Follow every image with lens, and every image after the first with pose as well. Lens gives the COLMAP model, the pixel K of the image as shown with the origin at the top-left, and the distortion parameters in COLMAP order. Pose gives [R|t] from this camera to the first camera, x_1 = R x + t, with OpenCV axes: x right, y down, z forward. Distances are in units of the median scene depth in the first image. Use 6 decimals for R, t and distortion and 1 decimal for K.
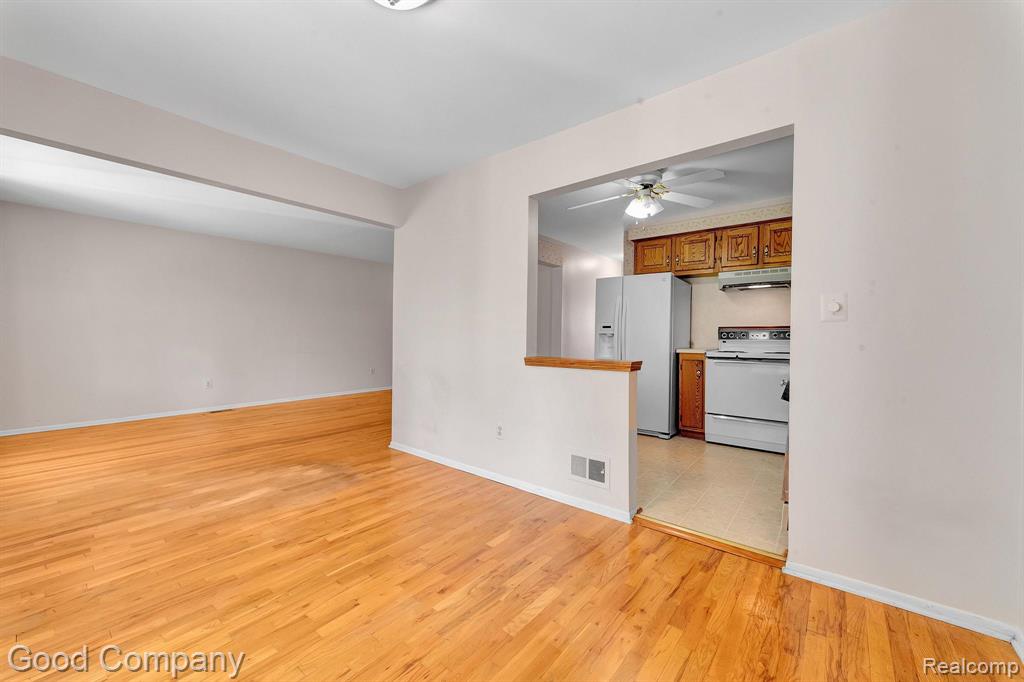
lens RADIAL K [[407.7, 0, 507.8], [0, 407.7, 337.5], [0, 0, 1]] dist [-0.000019, -0.000025]
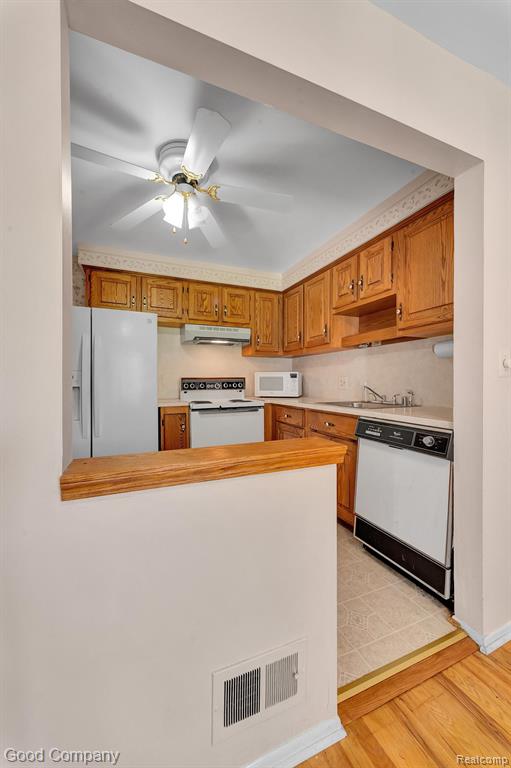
lens RADIAL K [[301.1, 0, 255.5], [0, 301.1, 384.0], [0, 0, 1]] dist [-0.000985, -0.000076]
pose [[0.459772, -0.014096, 0.887925, -0.068469], [0.010970, 0.999888, 0.010193, -0.017635], [-0.887969, 0.005054, 0.459875, 0.535213]]
